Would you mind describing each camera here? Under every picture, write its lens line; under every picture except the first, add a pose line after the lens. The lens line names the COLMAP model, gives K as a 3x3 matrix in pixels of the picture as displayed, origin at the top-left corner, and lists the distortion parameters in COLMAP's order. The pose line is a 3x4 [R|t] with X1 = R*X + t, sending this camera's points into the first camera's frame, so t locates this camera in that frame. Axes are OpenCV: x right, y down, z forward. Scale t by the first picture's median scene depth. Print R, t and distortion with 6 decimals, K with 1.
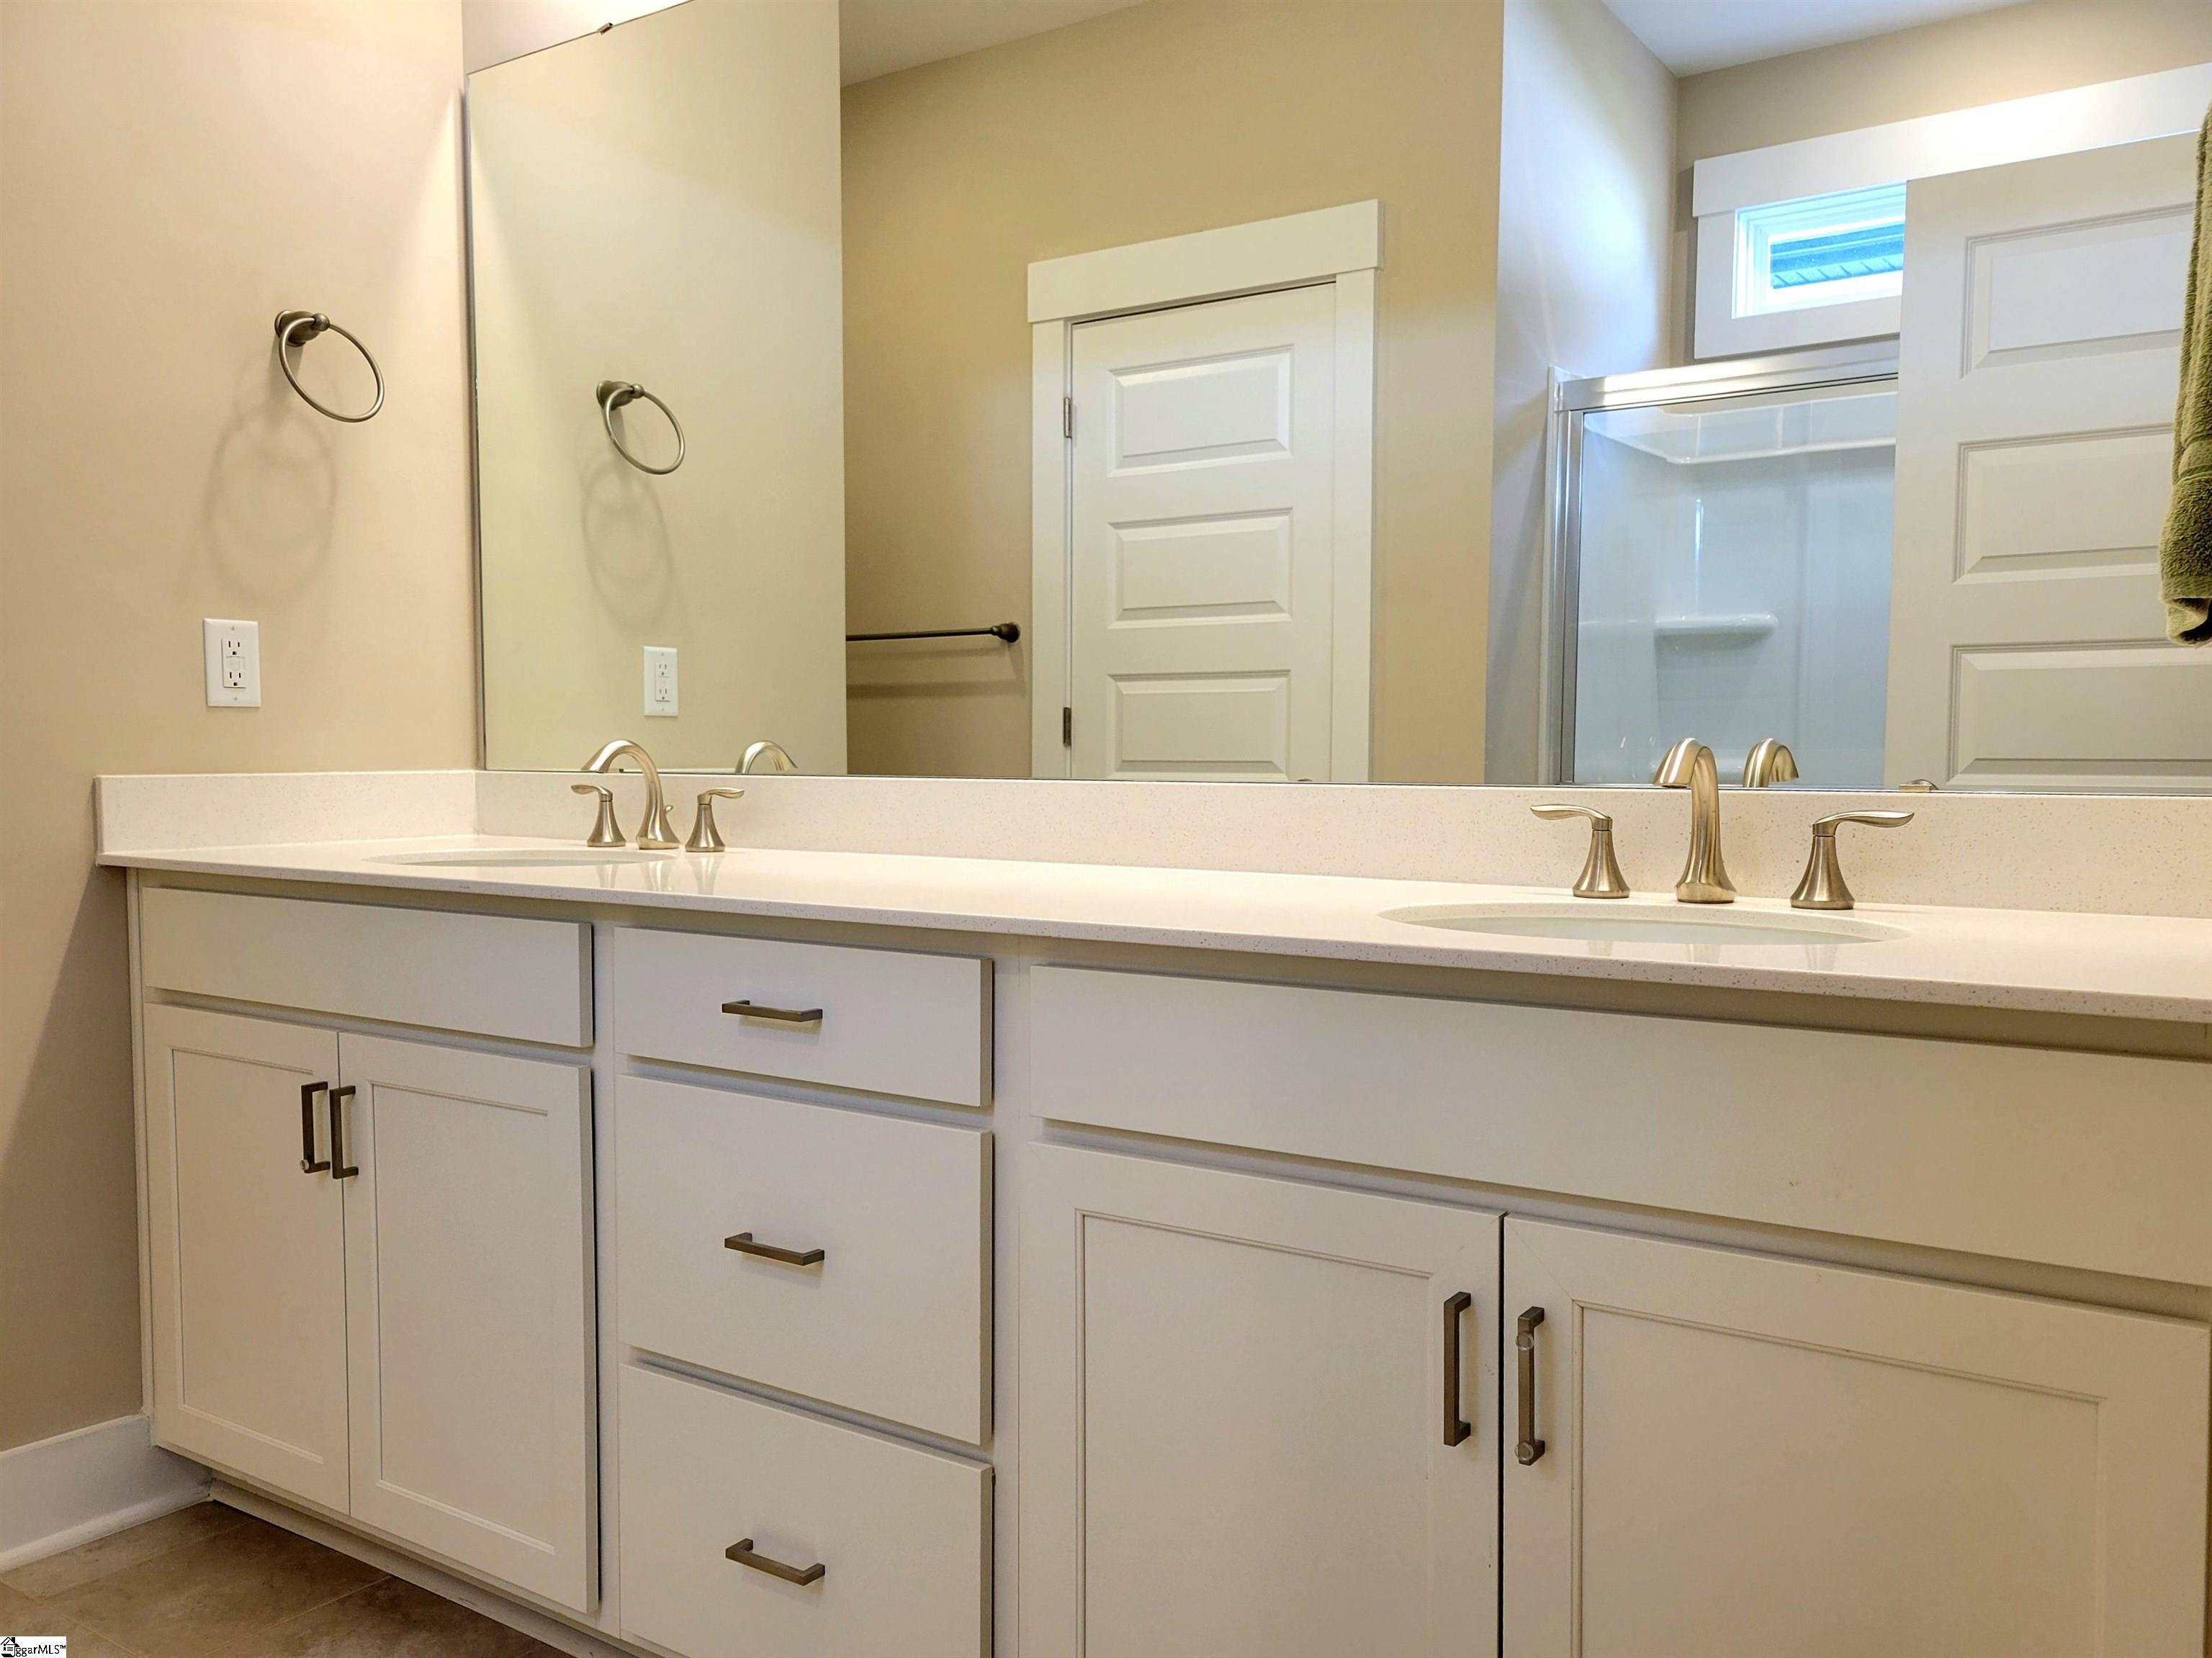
lens RADIAL K [[1704.1, 0, 1066.1], [0, 1704.1, 832.3], [0, 0, 1]] dist [0.042310, -0.004405]
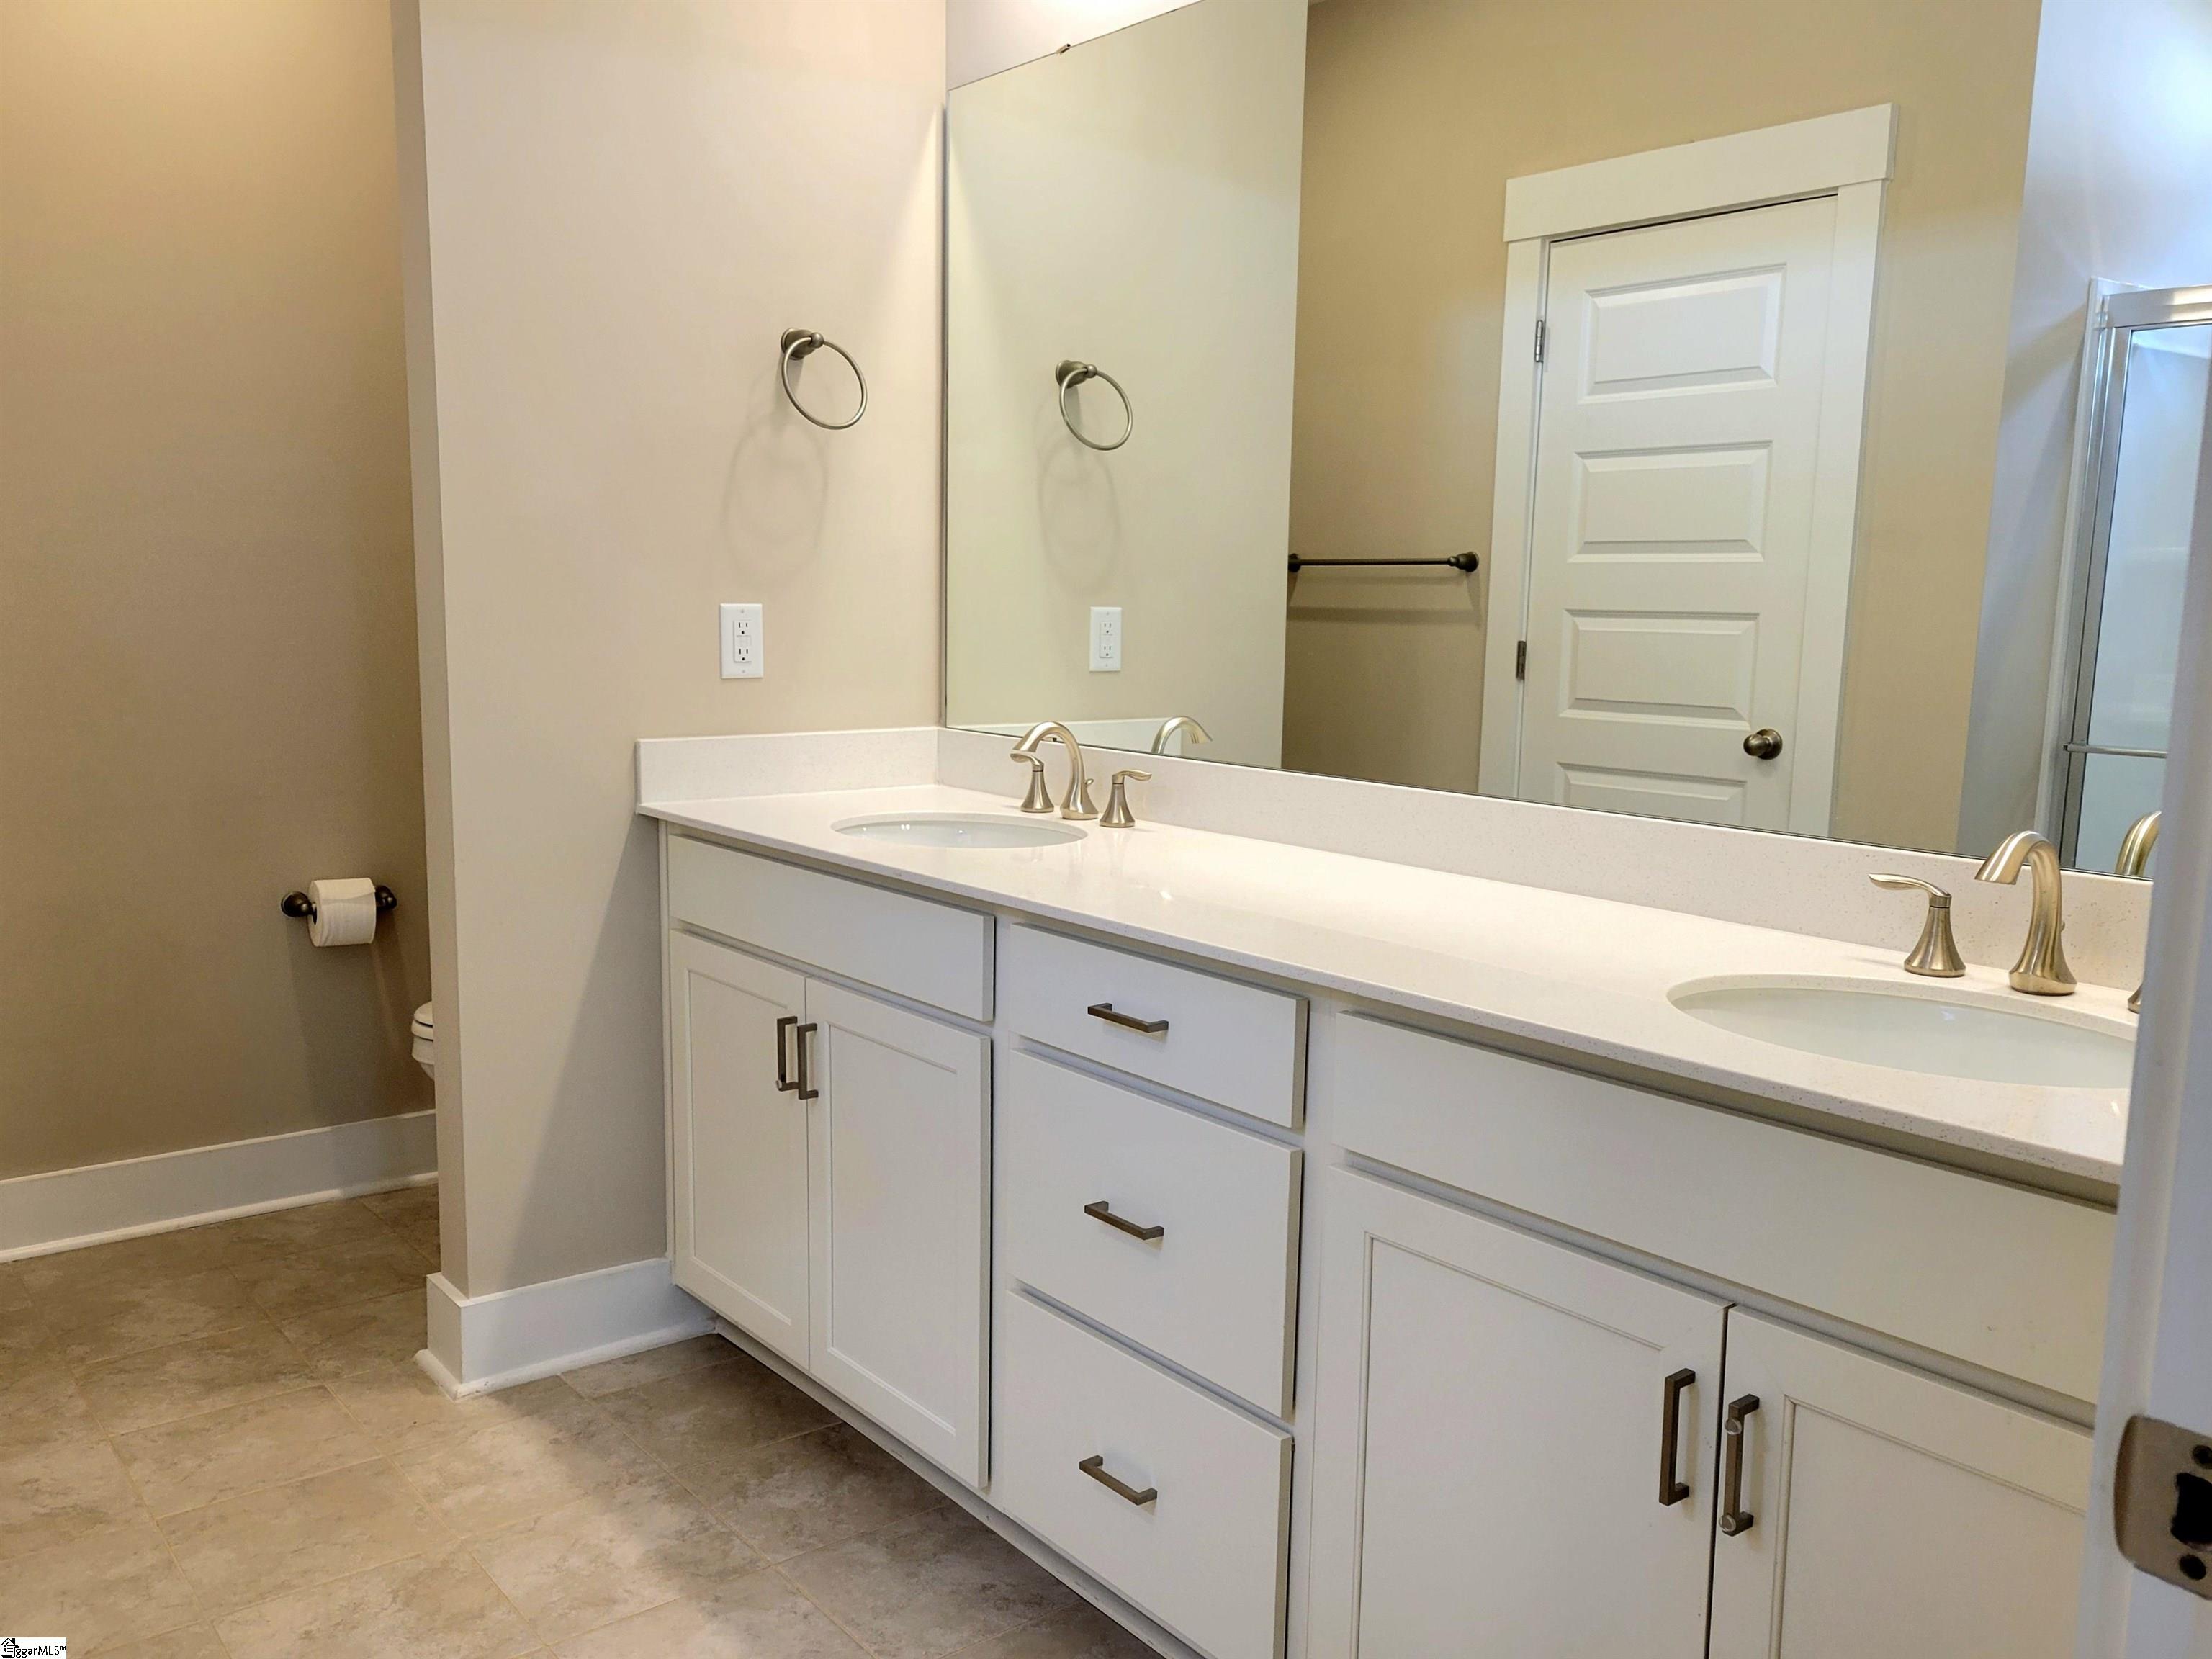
lens RADIAL K [[1704.3, 0, 1066.1], [0, 1704.3, 832.8], [0, 0, 1]] dist [0.042310, -0.004405]
pose [[0.958230, 0.049623, -0.281660, 0.066921], [-0.028406, 0.996476, 0.078920, -0.069170], [0.284583, -0.067623, 0.956263, -0.065523]]
